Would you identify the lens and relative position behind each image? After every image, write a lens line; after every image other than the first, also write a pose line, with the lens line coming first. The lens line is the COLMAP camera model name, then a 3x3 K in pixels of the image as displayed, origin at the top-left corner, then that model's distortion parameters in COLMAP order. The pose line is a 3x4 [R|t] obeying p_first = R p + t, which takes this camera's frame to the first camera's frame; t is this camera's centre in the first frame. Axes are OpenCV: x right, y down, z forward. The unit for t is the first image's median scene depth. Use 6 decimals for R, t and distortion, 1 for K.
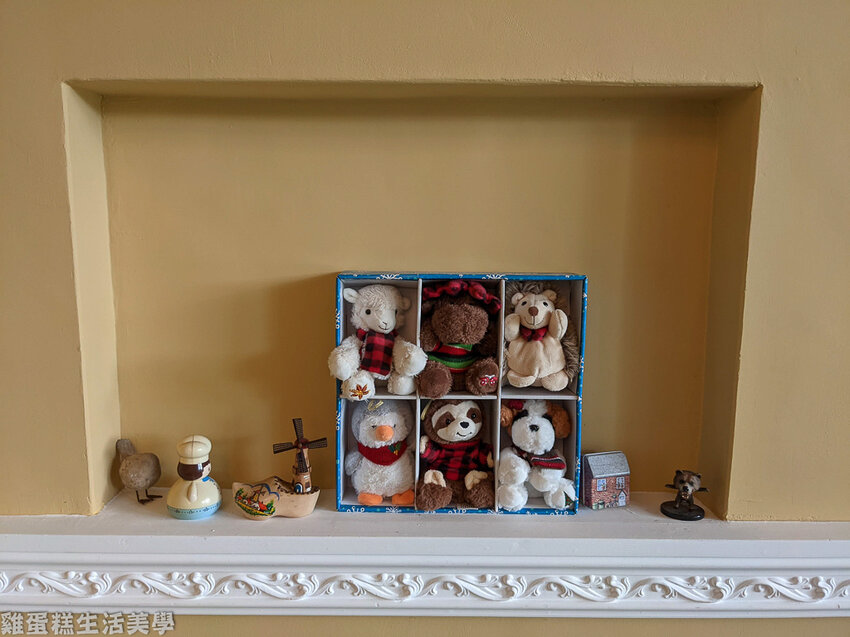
lens RADIAL K [[679.9, 0, 430.5], [0, 679.9, 311.9], [0, 0, 1]] dist [0.042936, -0.078367]
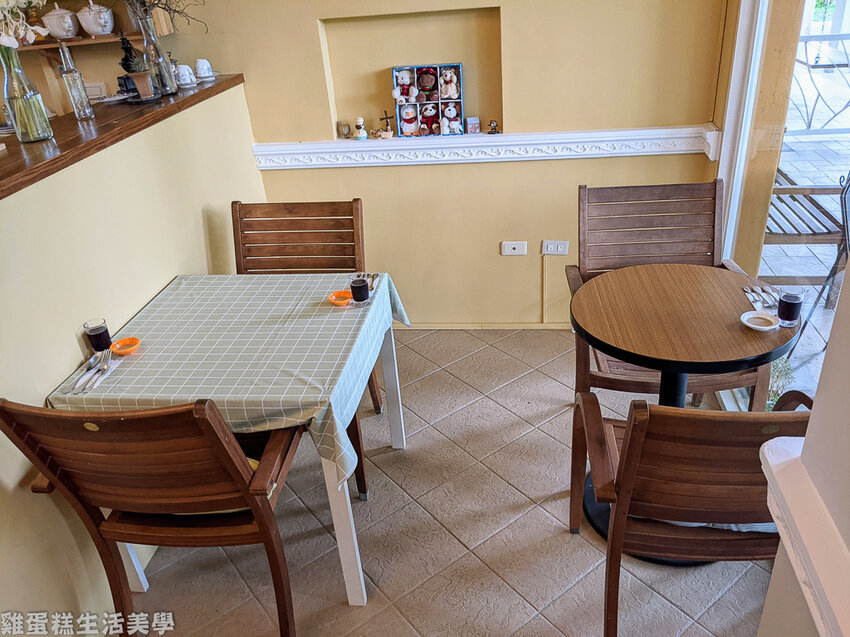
lens RADIAL K [[679.9, 0, 433.5], [0, 679.9, 326.2], [0, 0, 1]] dist [0.042936, -0.078367]
pose [[0.985894, -0.001938, -0.167362, 0.666479], [0.061045, 0.935216, 0.348775, -0.024339], [0.155844, -0.354072, 0.922142, -2.732182]]
